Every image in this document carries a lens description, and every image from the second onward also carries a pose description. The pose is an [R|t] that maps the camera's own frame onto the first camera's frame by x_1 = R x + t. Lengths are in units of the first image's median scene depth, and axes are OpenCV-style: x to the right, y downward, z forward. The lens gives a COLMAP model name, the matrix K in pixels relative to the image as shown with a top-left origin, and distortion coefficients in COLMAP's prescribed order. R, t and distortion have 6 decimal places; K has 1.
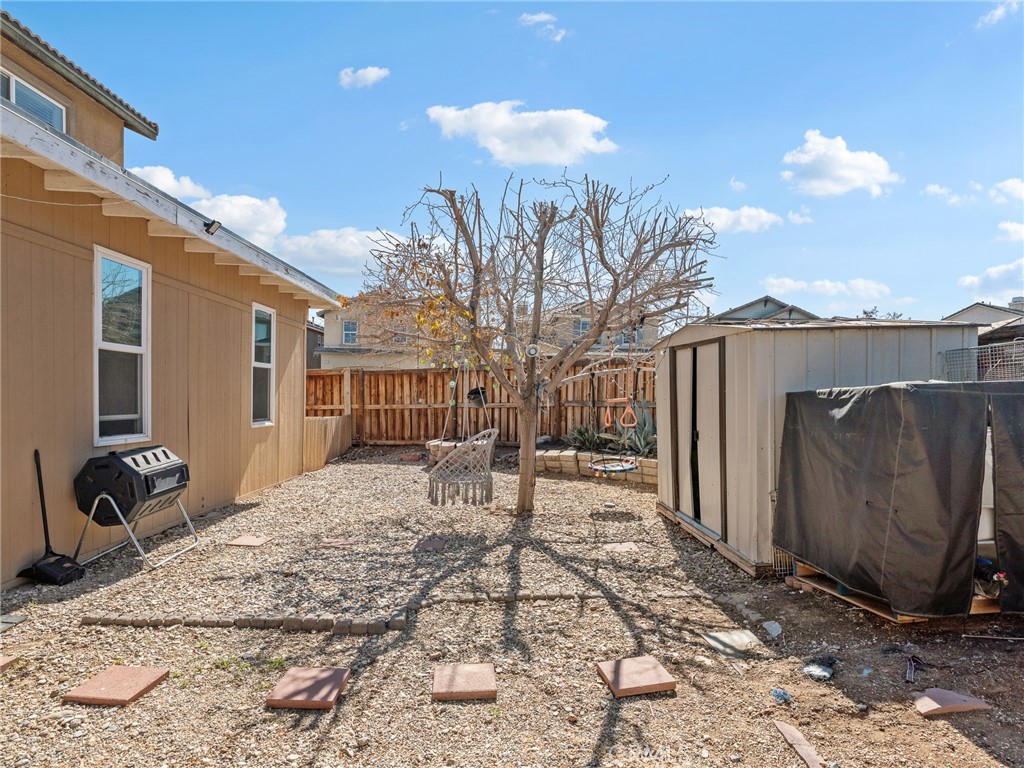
lens RADIAL K [[608.6, 0, 482.6], [0, 608.6, 408.2], [0, 0, 1]] dist [0.004201, -0.001774]
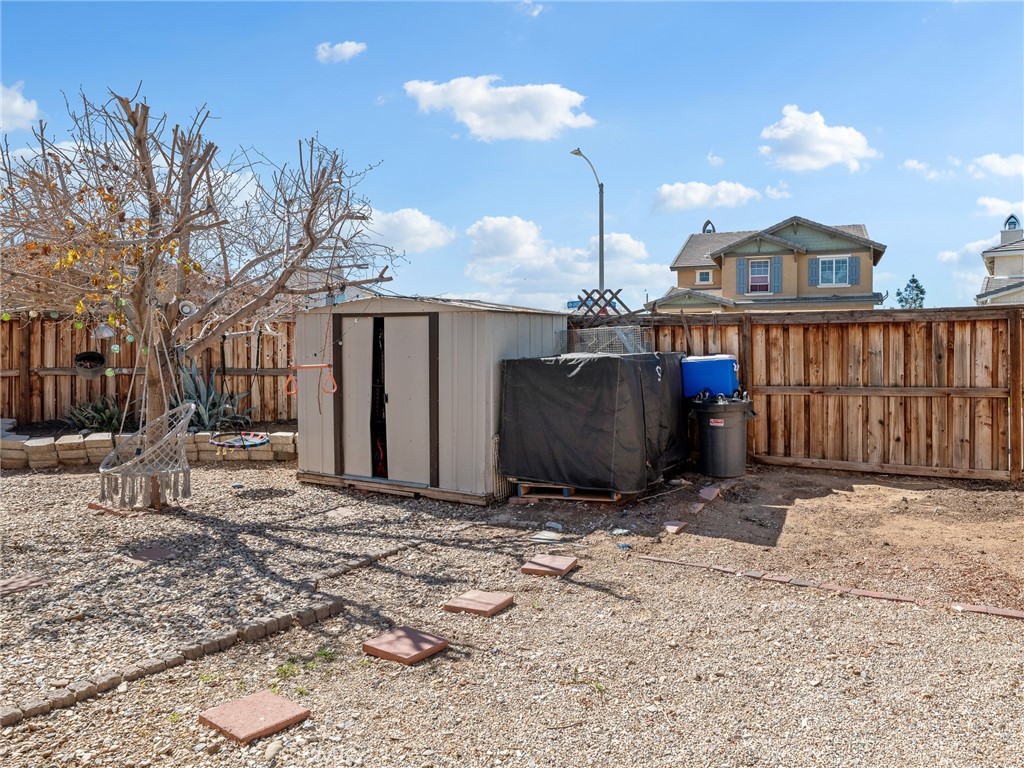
lens RADIAL K [[817.7, 0, 502.5], [0, 817.7, 375.6], [0, 0, 1]] dist [0.030058, -0.002550]
pose [[0.512373, -0.019837, 0.858534, -1.072213], [0.017592, 0.999766, 0.012601, -0.014558], [-0.858583, 0.008647, 0.512602, 0.100636]]
